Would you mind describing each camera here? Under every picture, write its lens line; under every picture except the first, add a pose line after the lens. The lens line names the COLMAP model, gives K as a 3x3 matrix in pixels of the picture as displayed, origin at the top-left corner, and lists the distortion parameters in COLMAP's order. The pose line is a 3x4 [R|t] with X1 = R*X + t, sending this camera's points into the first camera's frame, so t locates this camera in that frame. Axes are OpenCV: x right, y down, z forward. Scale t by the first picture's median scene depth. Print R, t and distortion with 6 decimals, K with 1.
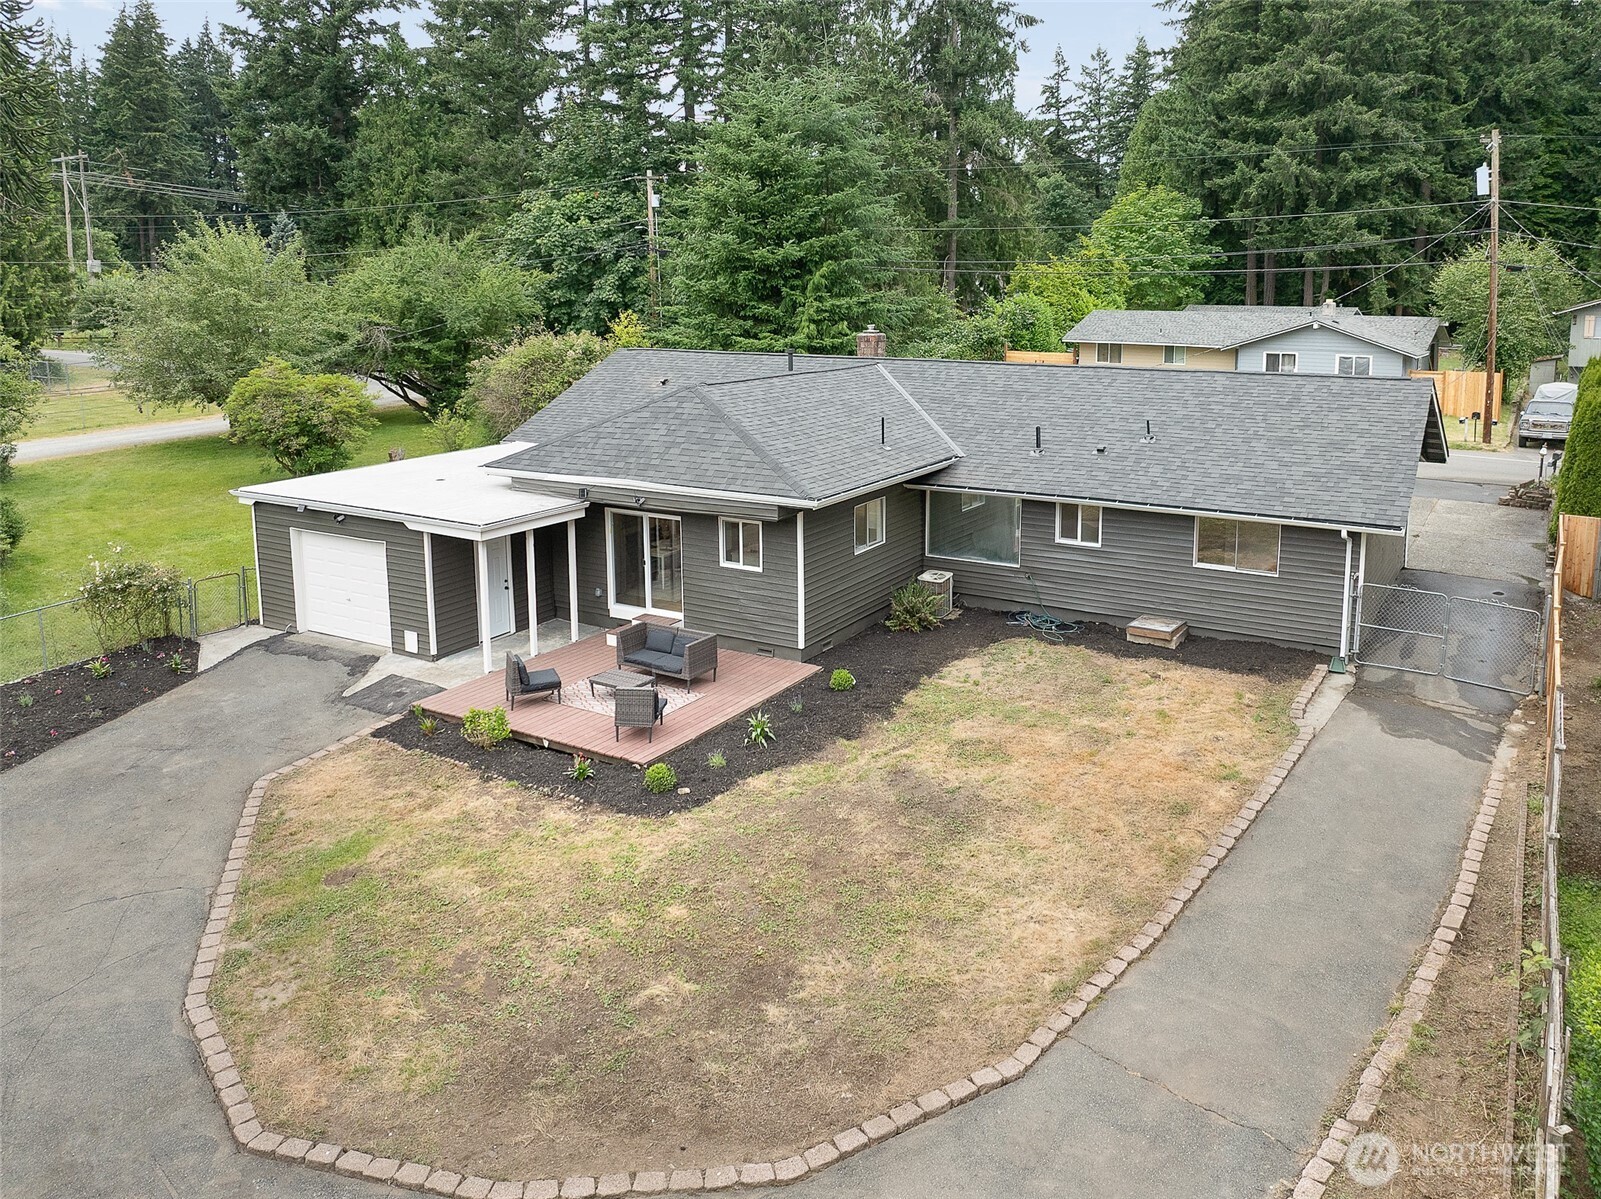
lens RADIAL K [[1199.0, 0, 802.7], [0, 1199.0, 407.8], [0, 0, 1]] dist [-0.030044, 0.000027]
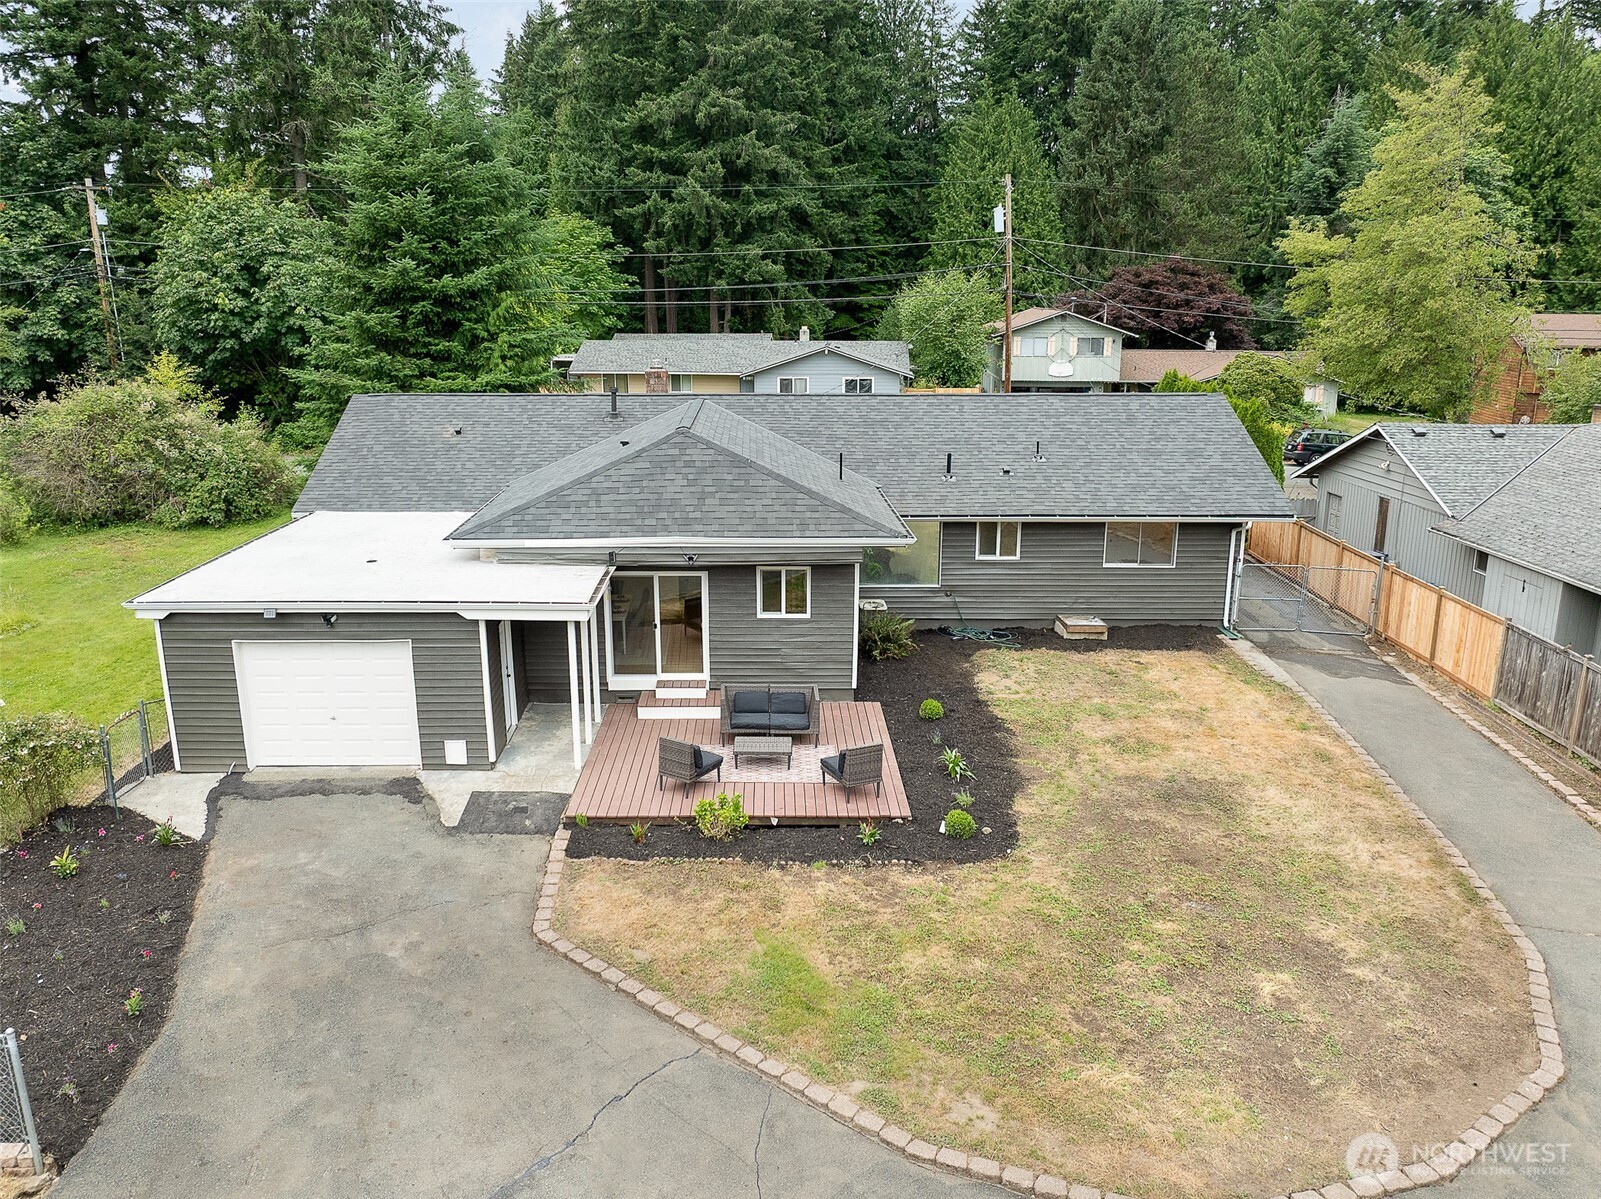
lens RADIAL K [[1203.2, 0, 719.2], [0, 1203.2, 603.7], [0, 0, 1]] dist [-0.031631, -0.009932]
pose [[0.872305, -0.120430, 0.473900, -0.517207], [0.055736, 0.987367, 0.148322, -0.021982], [-0.485775, -0.102969, 0.867998, 0.170160]]
